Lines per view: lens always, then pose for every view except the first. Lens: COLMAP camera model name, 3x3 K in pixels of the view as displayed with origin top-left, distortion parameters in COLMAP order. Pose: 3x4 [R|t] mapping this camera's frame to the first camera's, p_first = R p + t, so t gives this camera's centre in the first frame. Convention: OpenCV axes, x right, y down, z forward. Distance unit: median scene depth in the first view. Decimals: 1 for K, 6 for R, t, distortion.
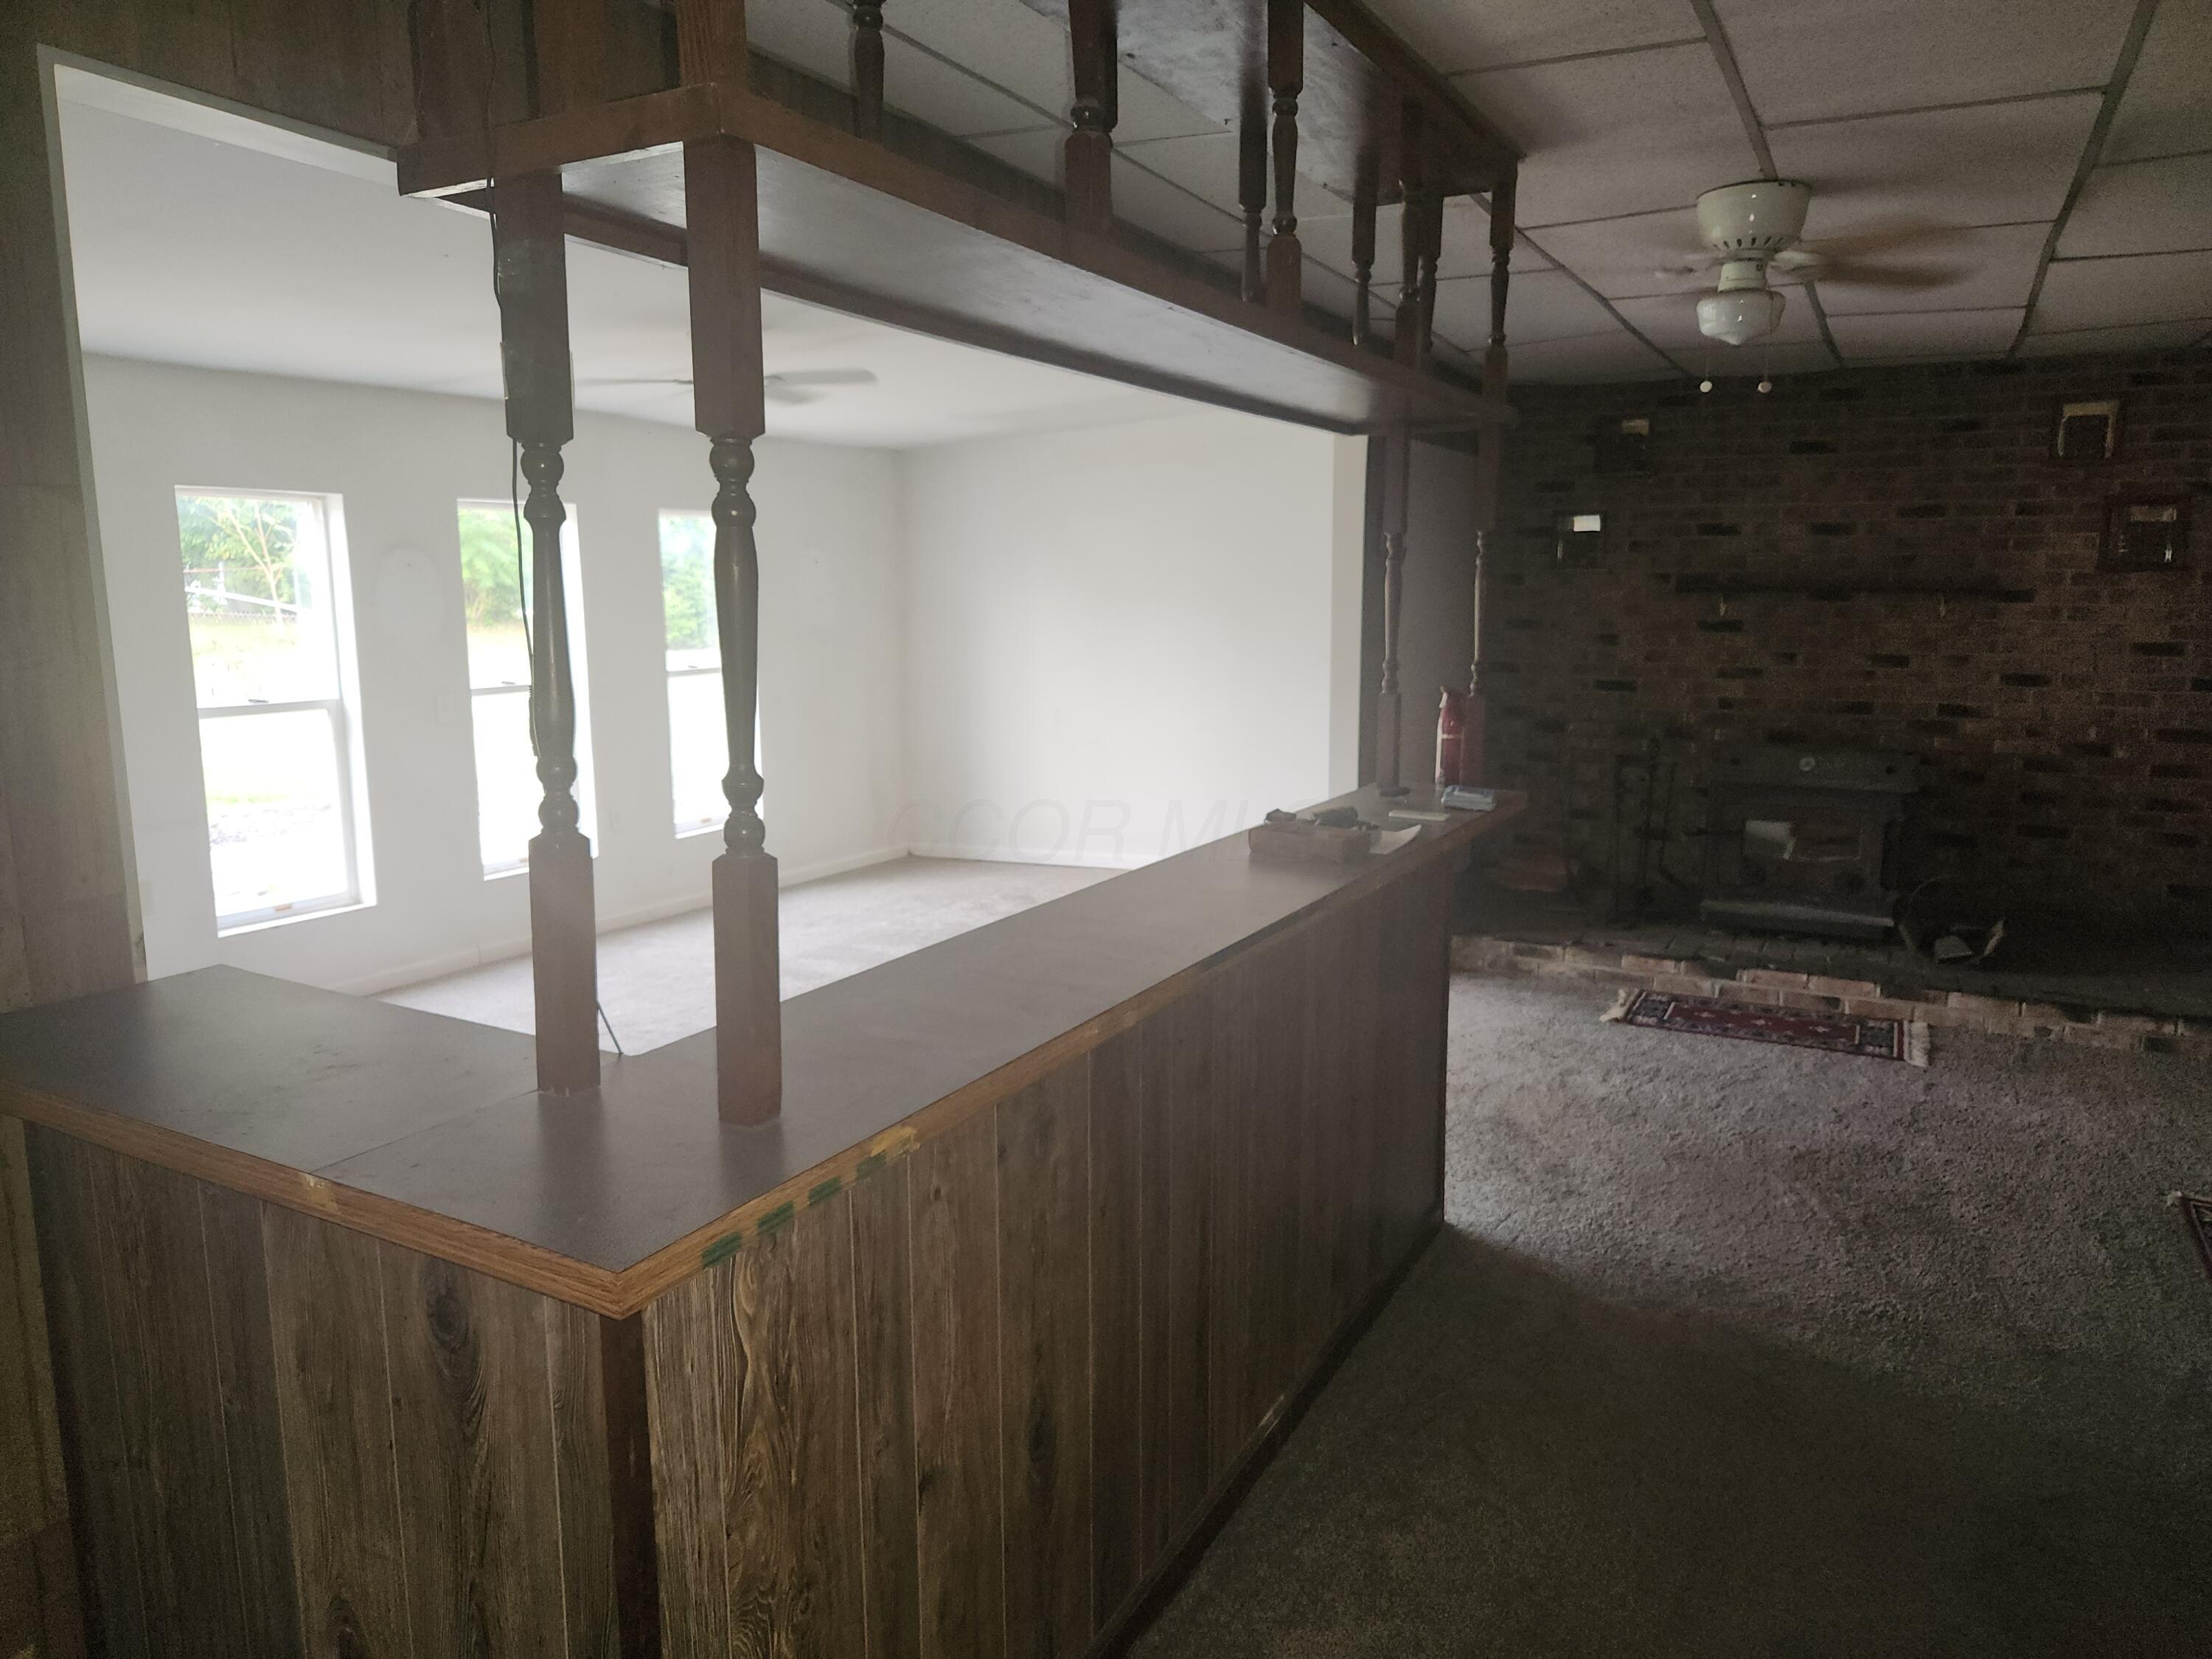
lens RADIAL K [[1490.8, 0, 1101.9], [0, 1490.8, 839.6], [0, 0, 1]] dist [0.018171, -0.005039]
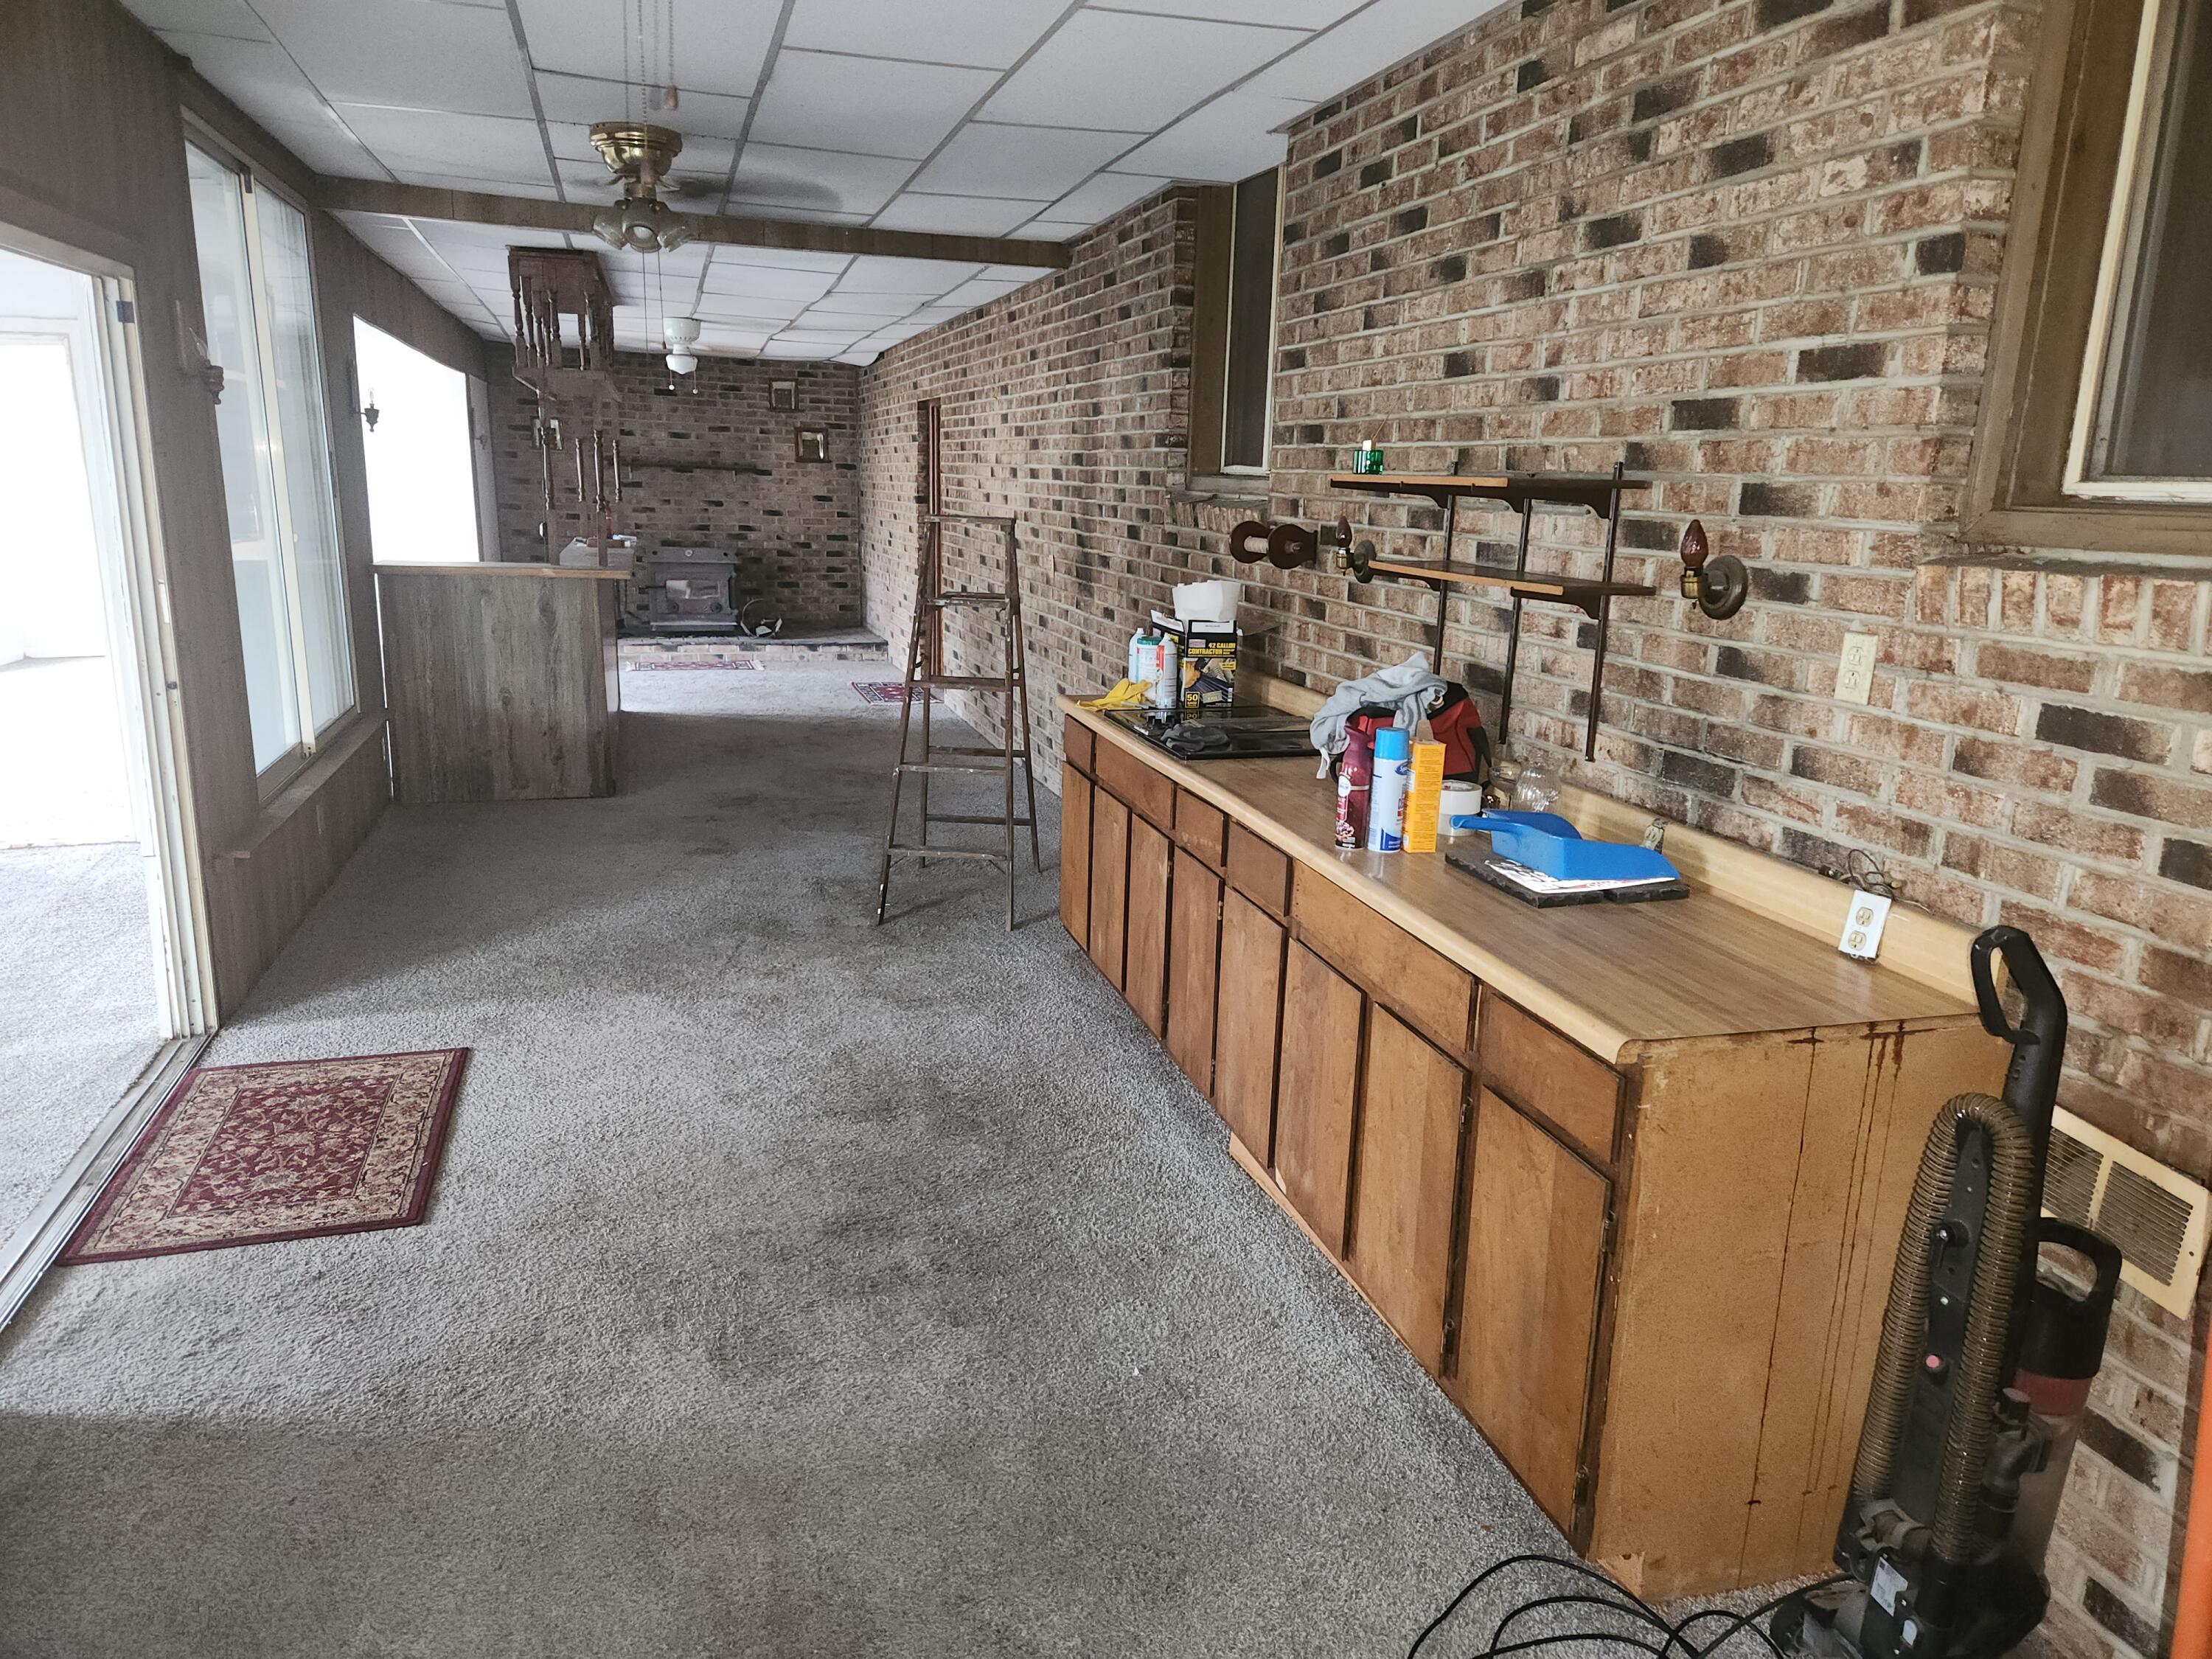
lens RADIAL K [[1490.8, 0, 1109.9], [0, 1490.8, 828.4], [0, 0, 1]] dist [0.018171, -0.005039]
pose [[0.699048, -0.146288, 0.699951, -0.606884], [0.088788, 0.989032, 0.118031, 0.130259], [-0.709541, -0.020362, 0.704370, -0.851848]]
